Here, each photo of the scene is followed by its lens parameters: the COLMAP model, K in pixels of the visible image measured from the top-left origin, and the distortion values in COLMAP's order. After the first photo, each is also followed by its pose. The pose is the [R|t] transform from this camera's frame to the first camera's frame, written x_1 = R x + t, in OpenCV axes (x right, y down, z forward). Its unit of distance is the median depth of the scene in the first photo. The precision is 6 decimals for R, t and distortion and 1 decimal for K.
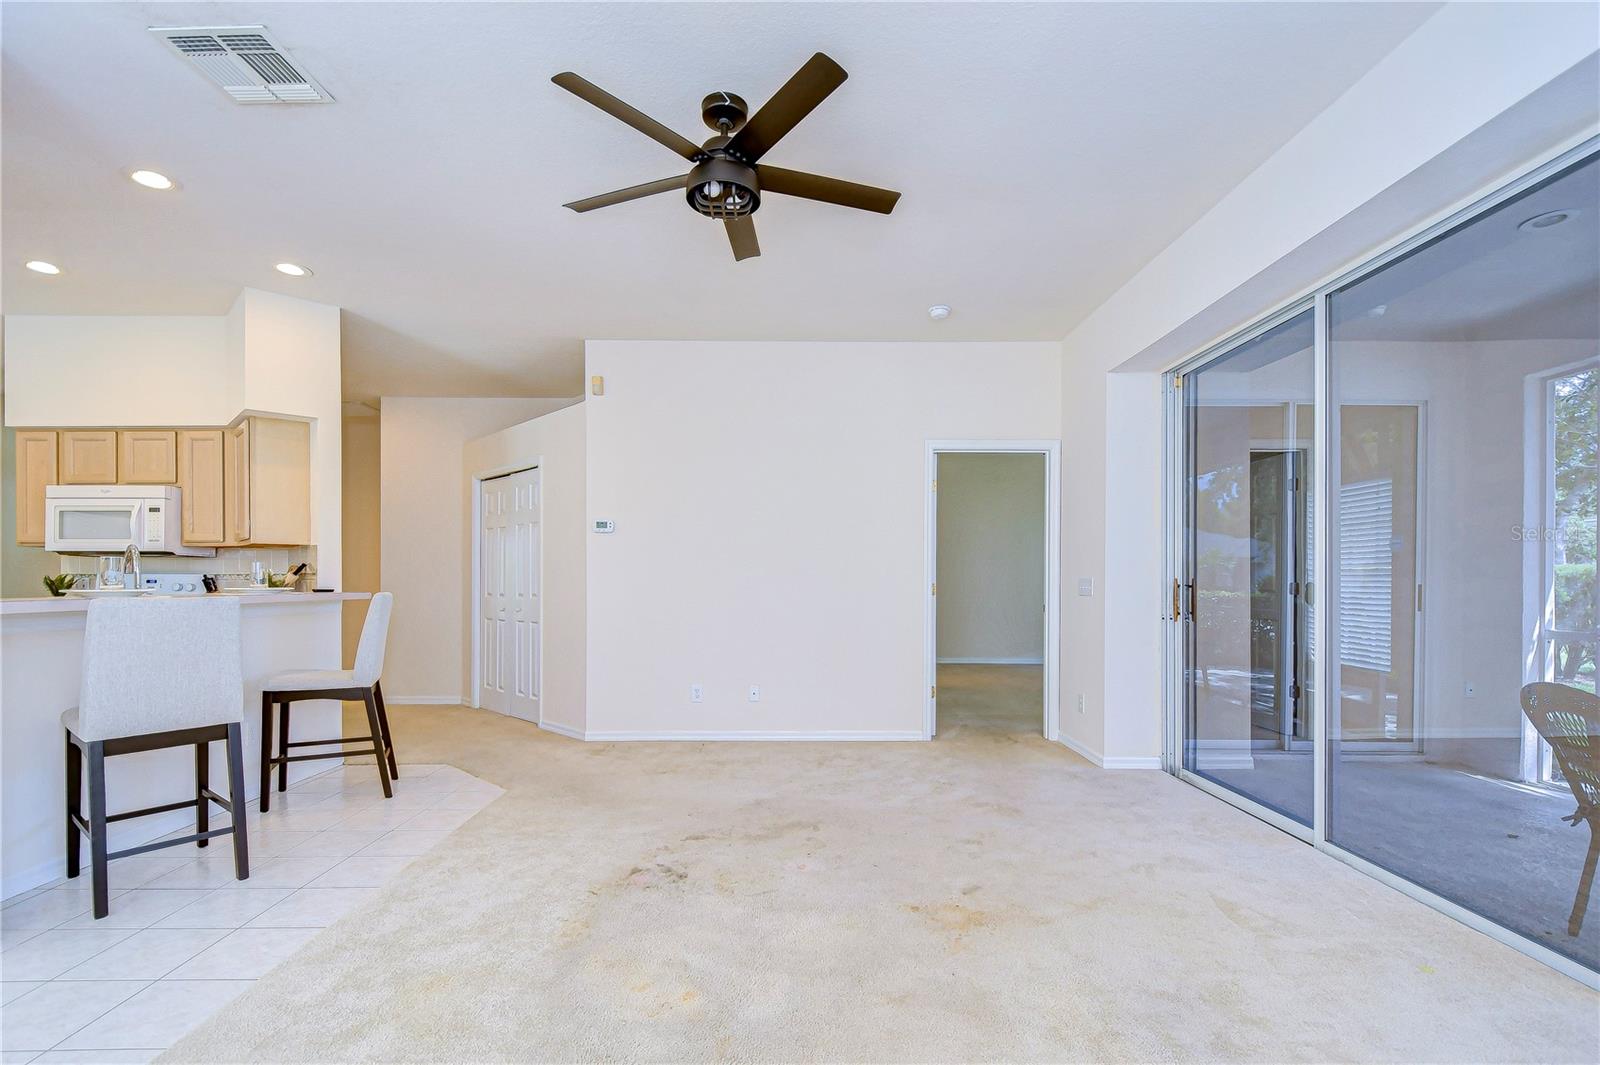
lens RADIAL K [[719.1, 0, 792.3], [0, 719.1, 581.7], [0, 0, 1]] dist [0.001508, 0.000247]
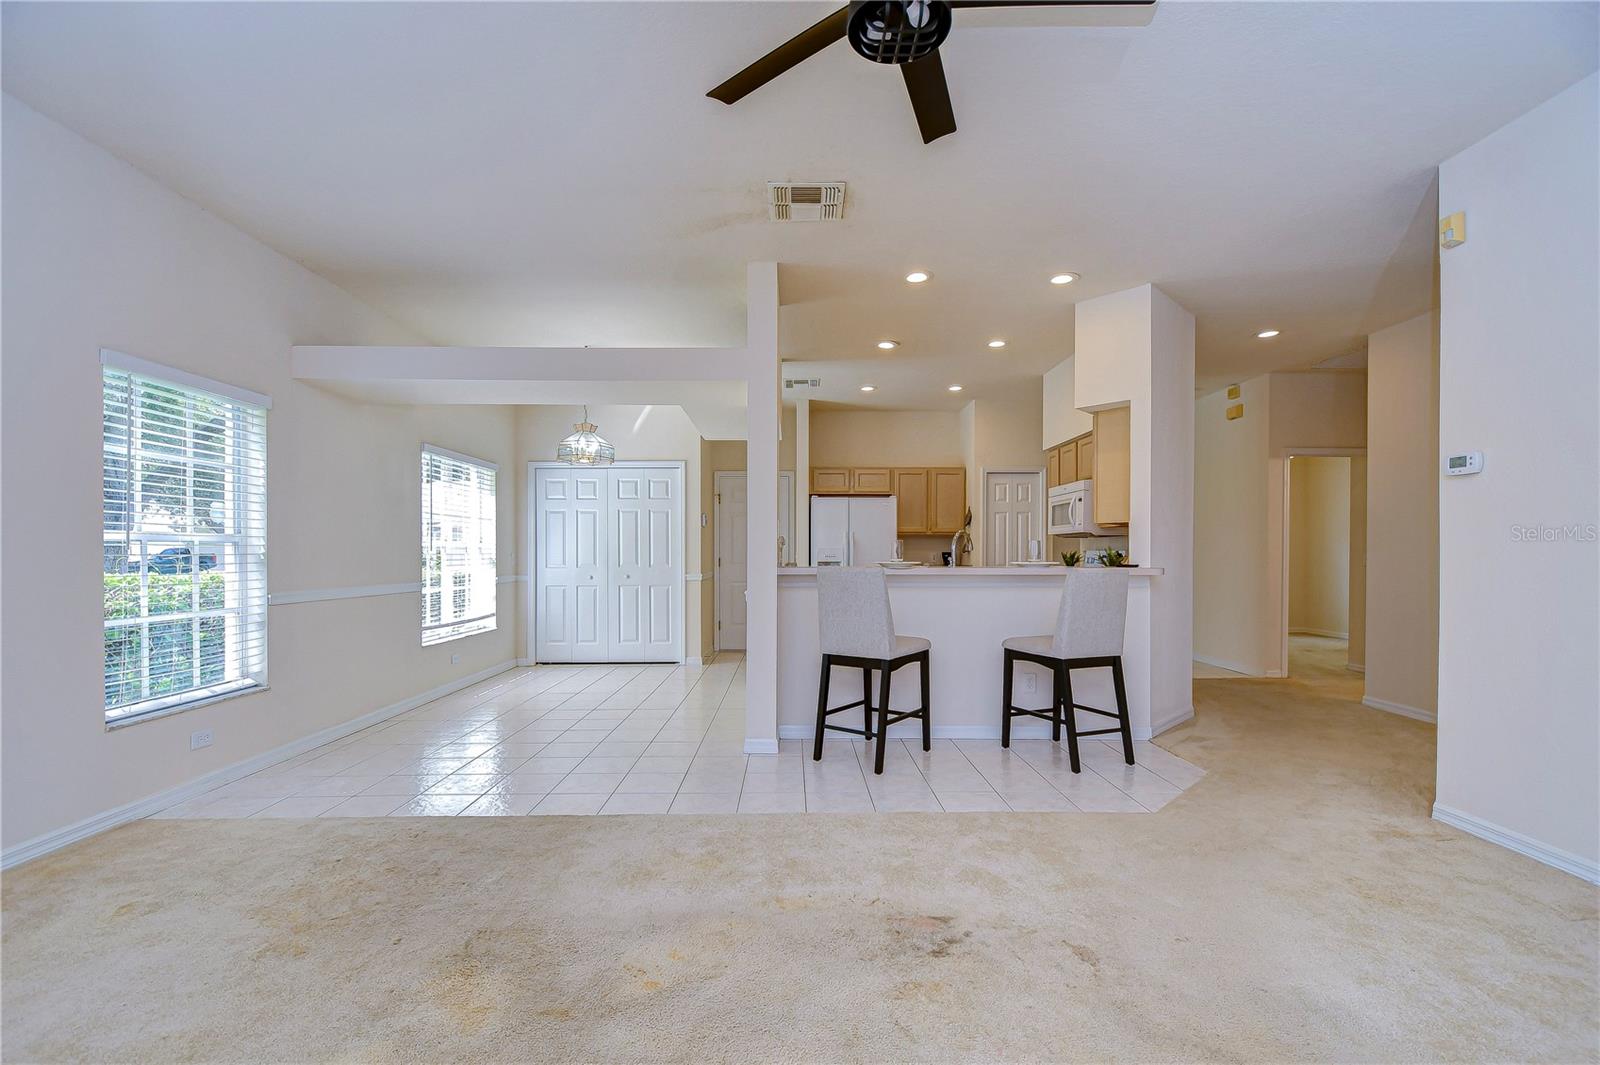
lens RADIAL K [[694.3, 0, 799.1], [0, 694.3, 558.1], [0, 0, 1]] dist [-0.000204, -0.000122]
pose [[-0.000821, 0.004423, -0.999990, 0.334379], [-0.003700, 0.999983, 0.004426, -0.001395], [0.999993, 0.003703, -0.000805, 0.507326]]
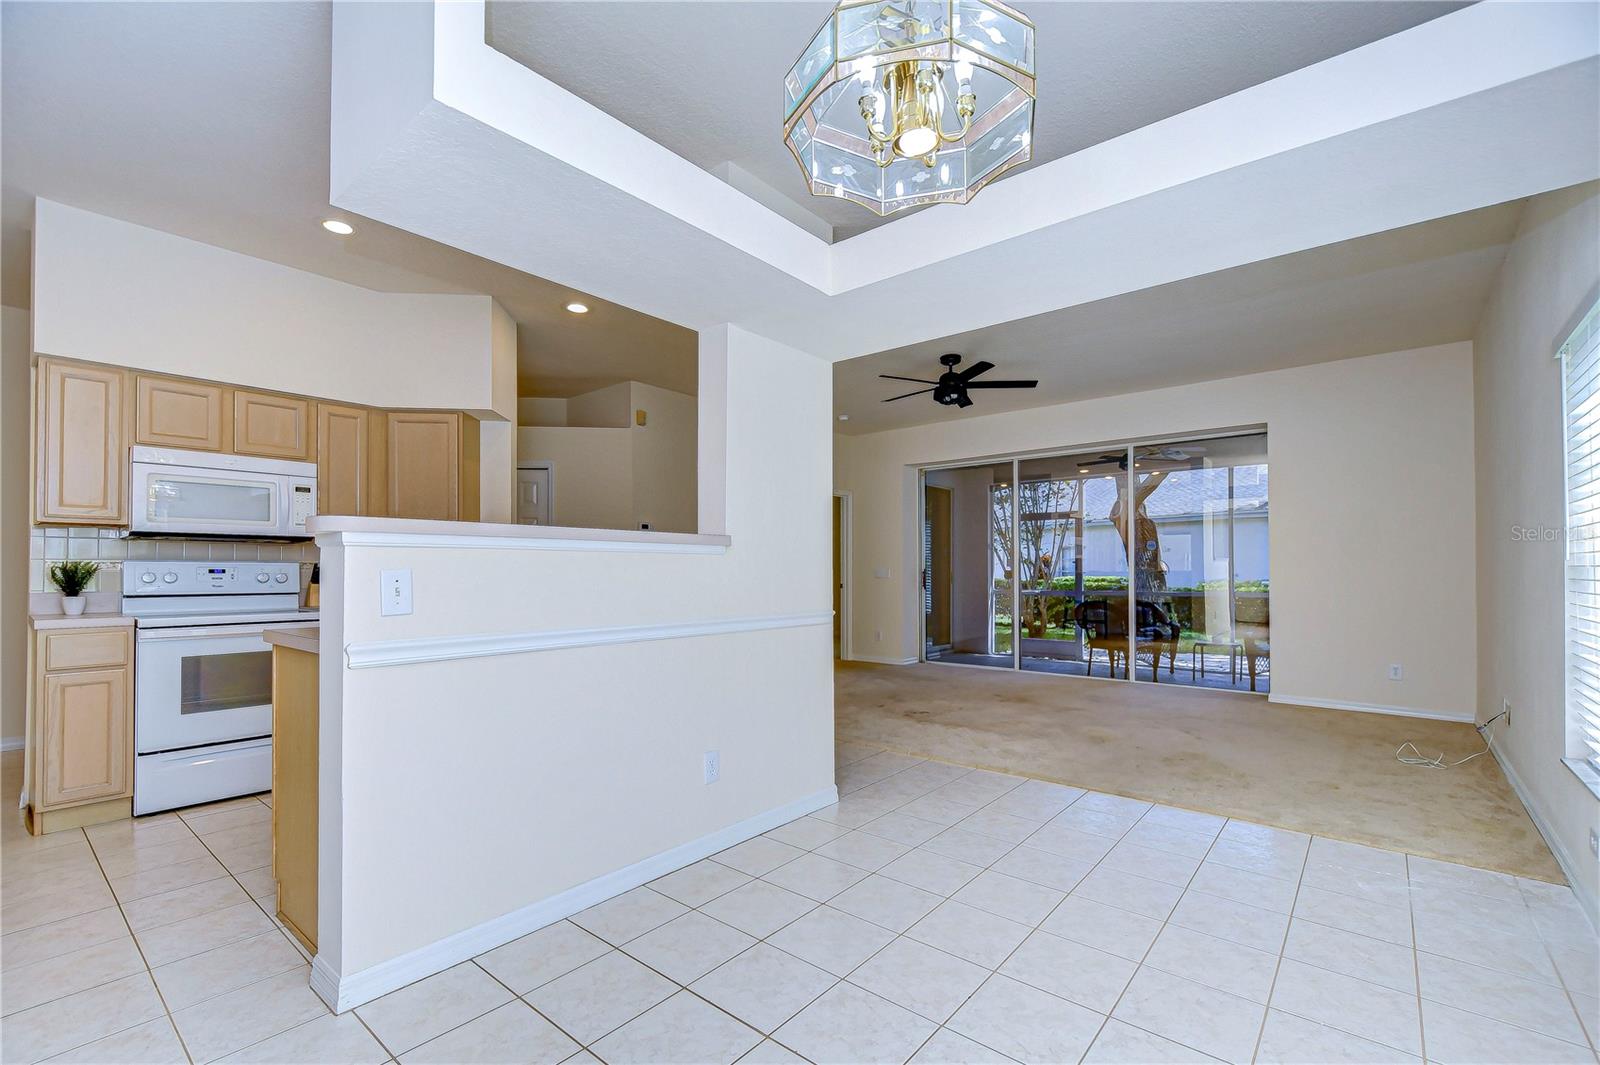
lens RADIAL K [[694.3, 0, 799.1], [0, 694.3, 558.1], [0, 0, 1]] dist [-0.000204, -0.000122]
pose [[0.646167, 0.012243, 0.763098, -1.141511], [0.003000, 0.999823, -0.018582, 0.001317], [-0.763190, 0.014296, 0.646015, -0.011357]]
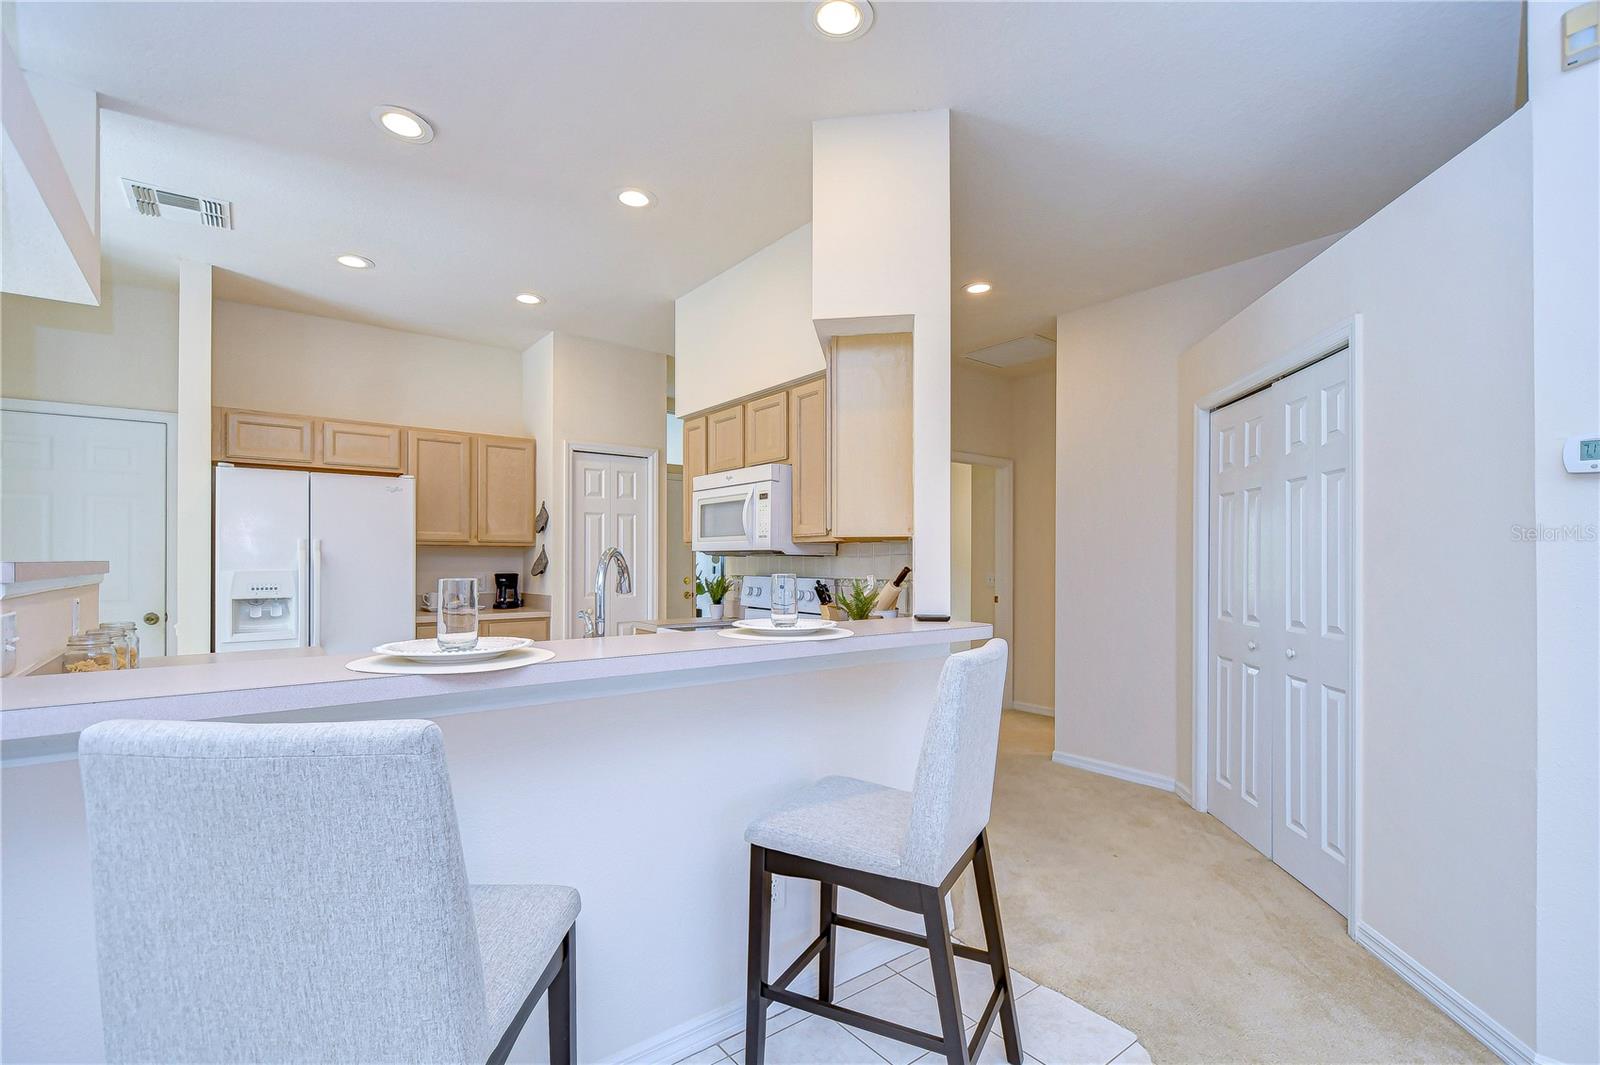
lens RADIAL K [[714.2, 0, 796.3], [0, 714.2, 560.0], [0, 0, 1]] dist [0.002673, 0.000367]
pose [[0.607921, -0.002230, -0.793994, -0.260461], [-0.003654, 0.999978, -0.005607, -0.028083], [0.793989, 0.006310, 0.607899, 0.565130]]
